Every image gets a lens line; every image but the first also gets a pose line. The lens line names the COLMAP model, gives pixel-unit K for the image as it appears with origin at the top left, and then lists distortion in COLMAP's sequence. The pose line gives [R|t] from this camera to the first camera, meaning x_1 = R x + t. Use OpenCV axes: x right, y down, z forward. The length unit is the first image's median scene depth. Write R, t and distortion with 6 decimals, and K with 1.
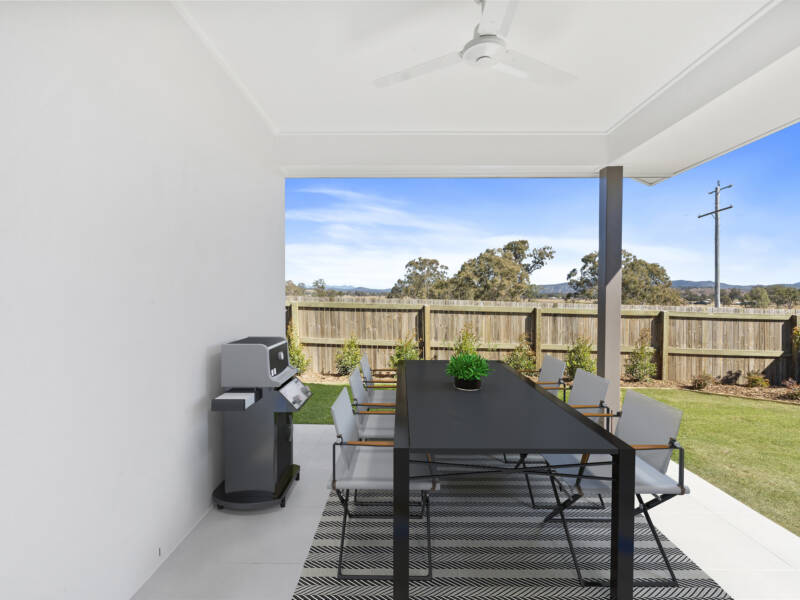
lens RADIAL K [[405.0, 0, 396.9], [0, 405.0, 300.4], [0, 0, 1]] dist [0.005125, 0.000198]
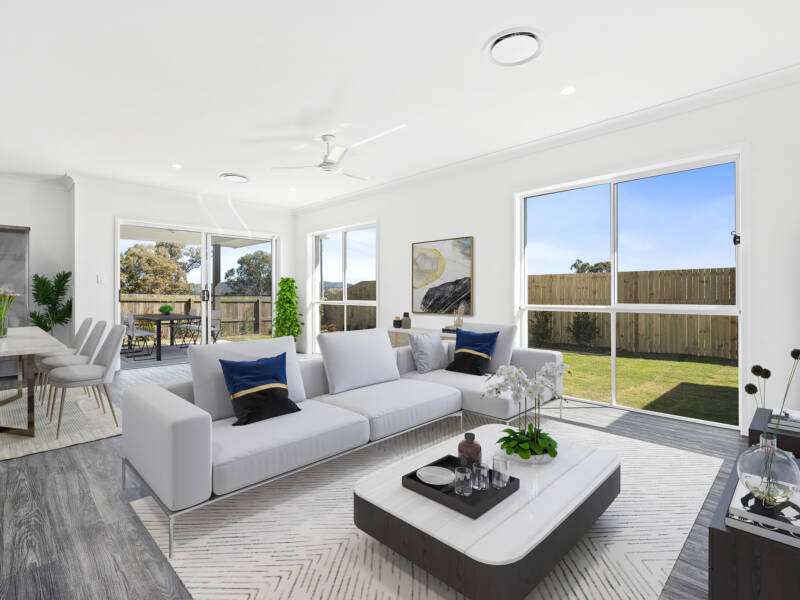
lens RADIAL K [[405.0, 0, 400.6], [0, 405.0, 298.9], [0, 0, 1]] dist [0.005125, 0.000198]
pose [[0.696183, -0.014371, 0.717720, -0.024151], [0.015533, 0.999867, 0.004954, 0.002162], [-0.717696, 0.007699, 0.696314, -0.074960]]
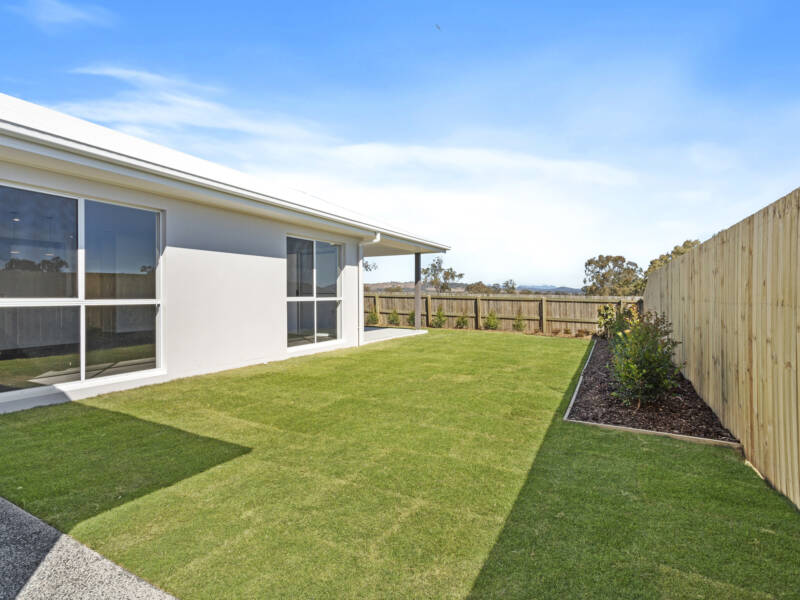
lens RADIAL K [[405.0, 0, 400.8], [0, 405.0, 296.8], [0, 0, 1]] dist [0.005125, 0.000198]
pose [[0.896951, -0.005785, -0.442093, 0.077001], [0.001003, 0.999938, -0.011049, 0.003666], [0.442129, 0.009467, 0.896901, -0.087499]]
